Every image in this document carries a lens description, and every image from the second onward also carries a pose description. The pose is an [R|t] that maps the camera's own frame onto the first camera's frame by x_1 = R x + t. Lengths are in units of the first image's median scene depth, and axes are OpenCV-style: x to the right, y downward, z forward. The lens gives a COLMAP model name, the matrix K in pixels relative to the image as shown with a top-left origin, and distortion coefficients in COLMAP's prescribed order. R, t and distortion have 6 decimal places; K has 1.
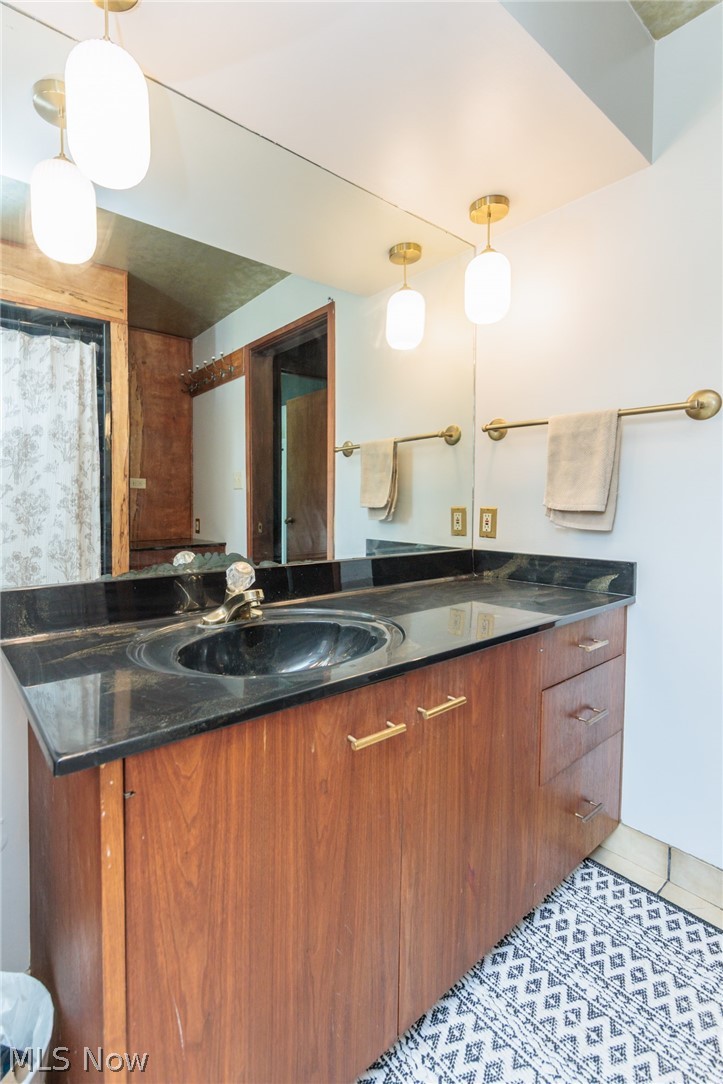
lens RADIAL K [[477.4, 0, 359.8], [0, 477.4, 513.9], [0, 0, 1]] dist [-0.000360, -0.000037]
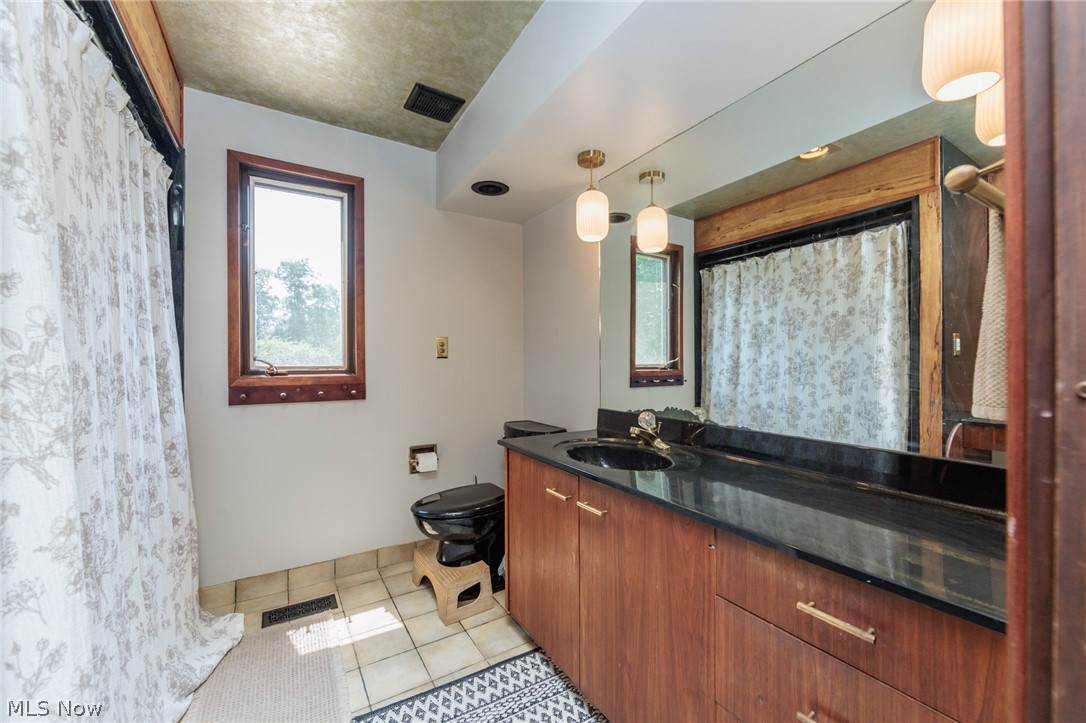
lens RADIAL K [[434.3, 0, 546.4], [0, 434.3, 360.8], [0, 0, 1]] dist [-0.001746, -0.000450]
pose [[-0.123709, -0.000840, -0.992318, 0.545929], [-0.031654, 0.999494, 0.003100, -0.023967], [0.991814, 0.031794, -0.123673, 0.359723]]
